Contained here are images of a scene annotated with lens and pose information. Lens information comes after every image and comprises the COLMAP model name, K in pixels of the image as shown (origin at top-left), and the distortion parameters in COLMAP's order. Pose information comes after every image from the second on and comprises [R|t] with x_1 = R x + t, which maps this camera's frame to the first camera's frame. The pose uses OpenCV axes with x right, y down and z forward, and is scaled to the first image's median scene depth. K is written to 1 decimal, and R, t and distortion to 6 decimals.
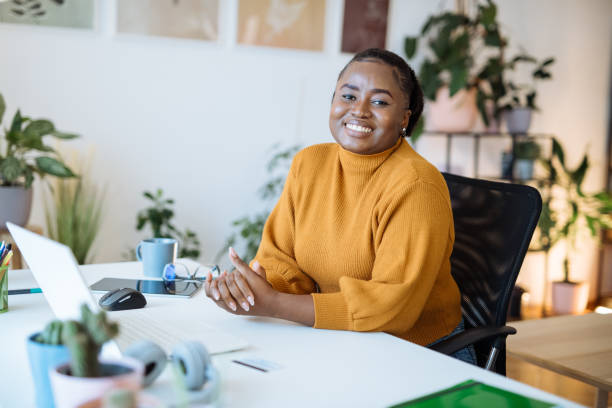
lens RADIAL K [[786.6, 0, 289.2], [0, 786.6, 197.5], [0, 0, 1]] dist [0.007034, 0.000000]
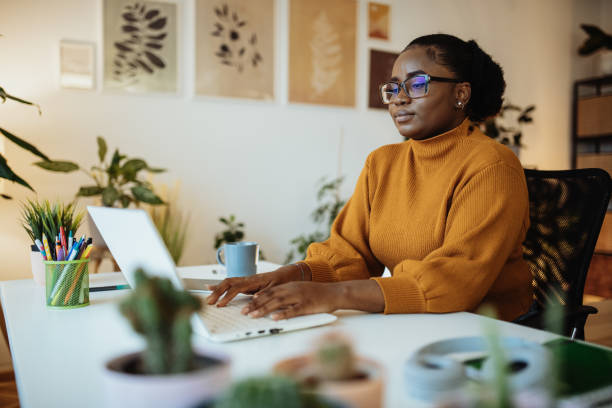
lens RADIAL K [[553.4, 0, 306.4], [0, 553.4, 207.8], [0, 0, 1]] dist [-0.067665, 0.054725]
pose [[0.998769, -0.039777, -0.029635, -0.020748], [0.038124, 0.997791, -0.054404, 0.029629], [0.031734, 0.053207, 0.998079, 0.127012]]
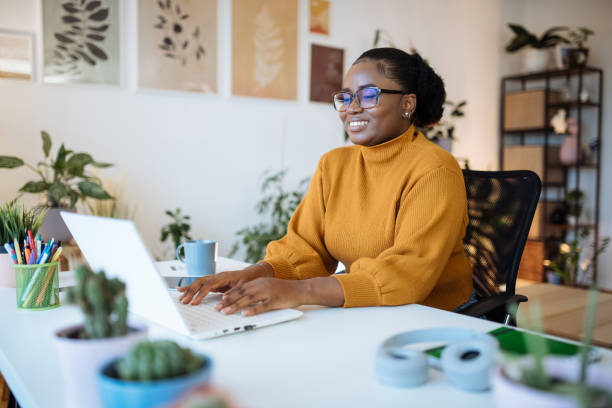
lens RADIAL K [[553.4, 0, 305.0], [0, 553.4, 202.2], [0, 0, 1]] dist [-0.067665, 0.054725]
pose [[0.995364, -0.047022, 0.083904, -0.035953], [0.050049, 0.998156, -0.034337, 0.020335], [-0.082135, 0.038377, 0.995882, 0.101877]]
